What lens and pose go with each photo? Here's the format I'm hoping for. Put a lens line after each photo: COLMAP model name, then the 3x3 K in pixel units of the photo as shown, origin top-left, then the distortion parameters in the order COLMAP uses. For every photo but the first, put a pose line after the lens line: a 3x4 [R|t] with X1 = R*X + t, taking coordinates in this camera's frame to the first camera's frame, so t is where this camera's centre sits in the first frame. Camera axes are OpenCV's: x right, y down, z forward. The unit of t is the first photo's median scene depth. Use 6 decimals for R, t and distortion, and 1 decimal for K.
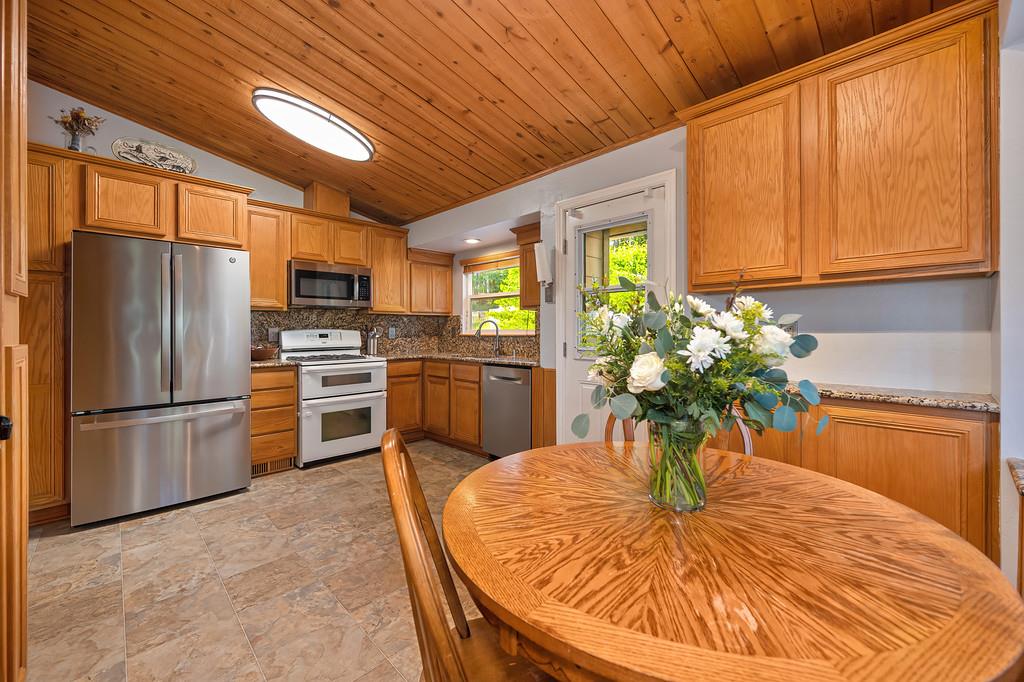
lens RADIAL K [[406.2, 0, 519.7], [0, 406.2, 329.5], [0, 0, 1]] dist [-0.000282, -0.000060]
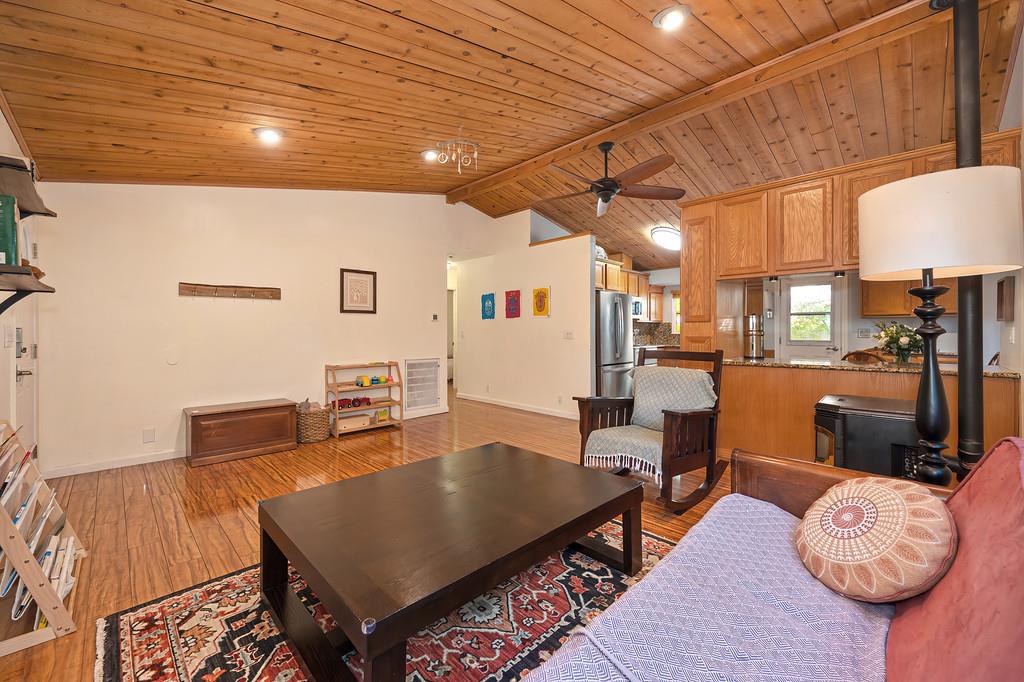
lens RADIAL K [[406.2, 0, 519.7], [0, 406.2, 329.5], [0, 0, 1]] dist [-0.000282, -0.000060]
pose [[0.999986, 0.004342, -0.003138, -0.974886], [-0.004340, 0.999990, 0.000621, -0.005501], [0.003140, -0.000607, 0.999995, -0.892413]]
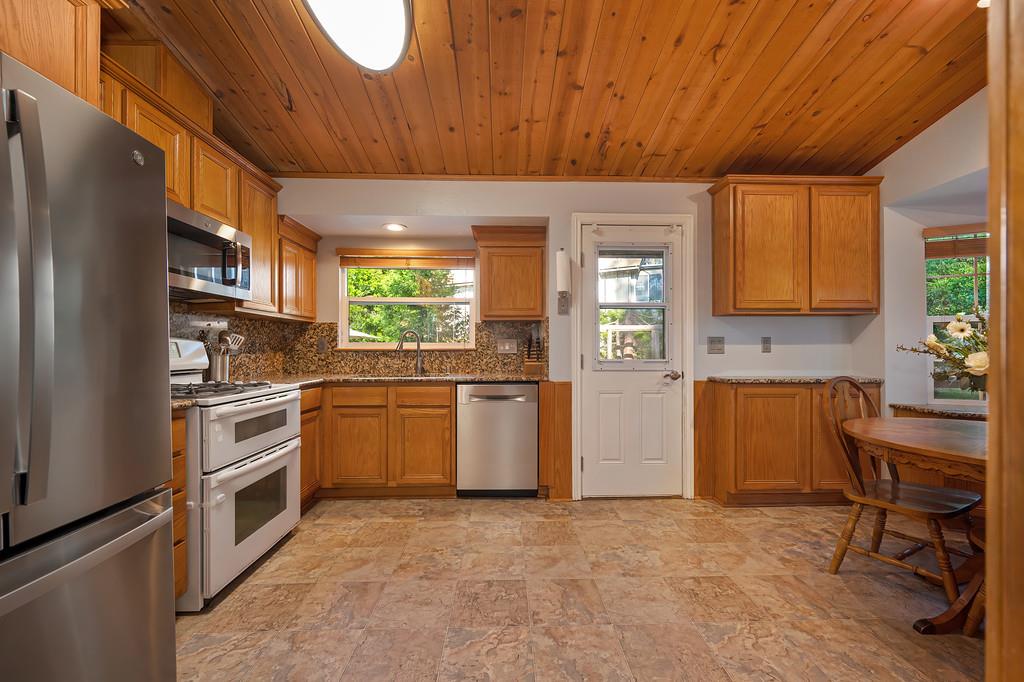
lens RADIAL K [[400.6, 0, 513.1], [0, 400.6, 348.6], [0, 0, 1]] dist [-0.001640, -0.000357]
pose [[0.690060, 0.004105, 0.723740, -0.561086], [-0.004394, 0.999989, -0.001482, 0.014656], [-0.723739, -0.002158, 0.690071, 0.339582]]
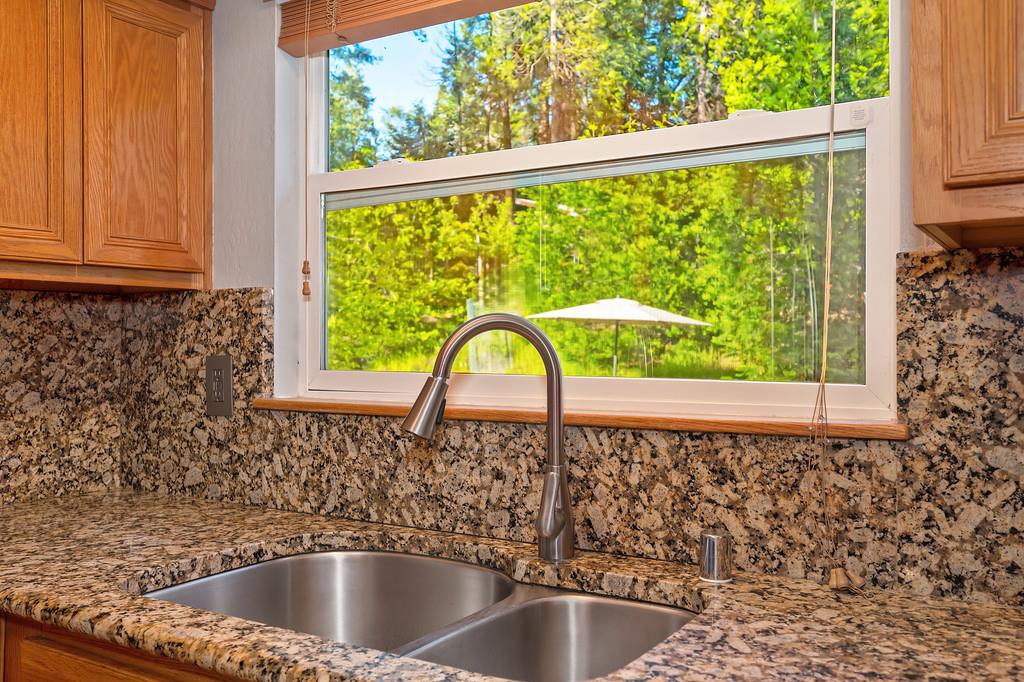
lens RADIAL K [[887.4, 0, 514.2], [0, 887.4, 339.5], [0, 0, 1]] dist [-0.000484, 0.004536]
pose [[0.976729, 0.003004, 0.214458, -0.153130], [-0.002771, 0.999995, -0.001389, -0.015792], [-0.214461, 0.000763, 0.976732, 0.764690]]
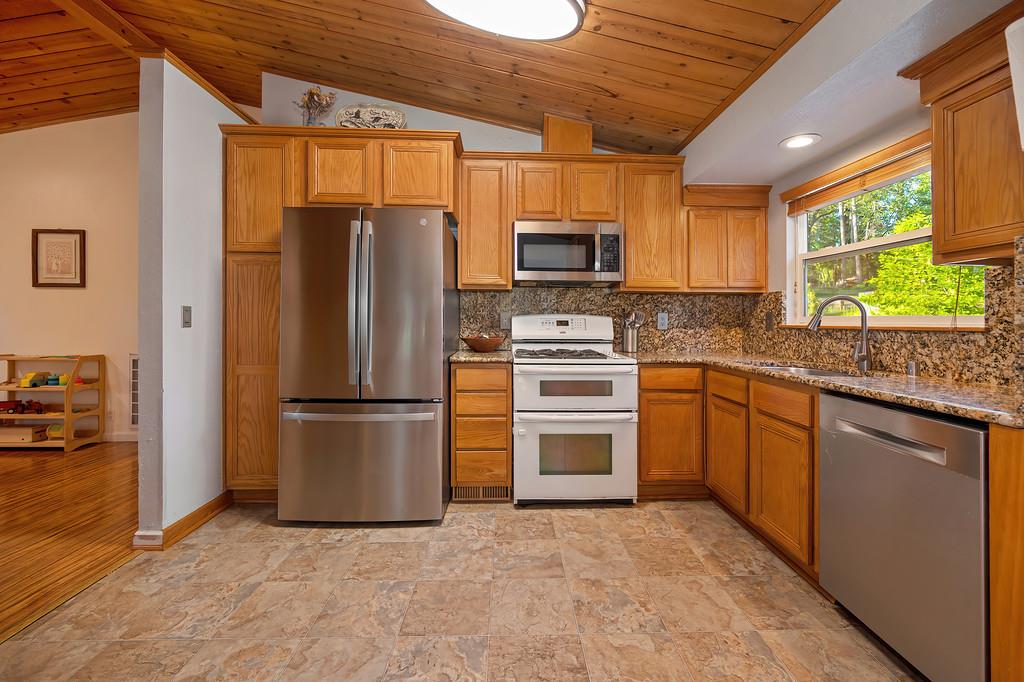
lens RADIAL K [[428.6, 0, 519.3], [0, 428.6, 312.2], [0, 0, 1]] dist [-0.001896, -0.000421]
pose [[0.731942, -0.002551, -0.681362, -0.010578], [-0.009720, 0.999852, -0.014184, 0.008068], [0.681298, 0.017005, 0.731809, 0.397301]]
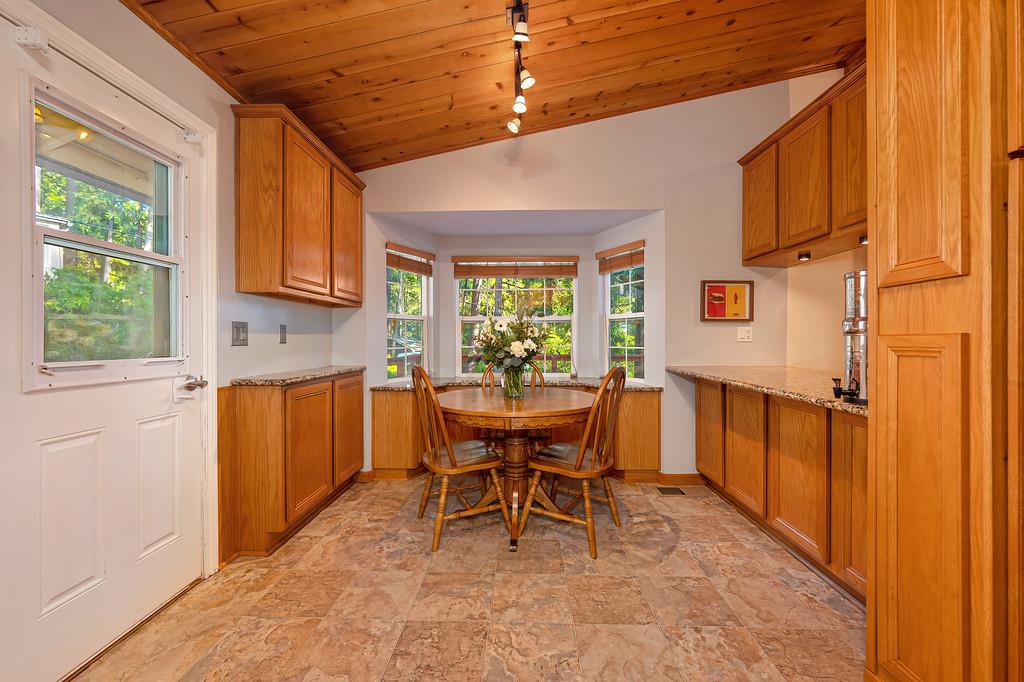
lens RADIAL K [[406.8, 0, 514.2], [0, 406.8, 331.1], [0, 0, 1]] dist [-0.001536, -0.000093]
pose [[-0.684242, 0.019132, 0.729004, -0.392435], [0.000550, 0.999669, -0.025719, 0.016070], [-0.729255, -0.017197, -0.684026, 0.693164]]
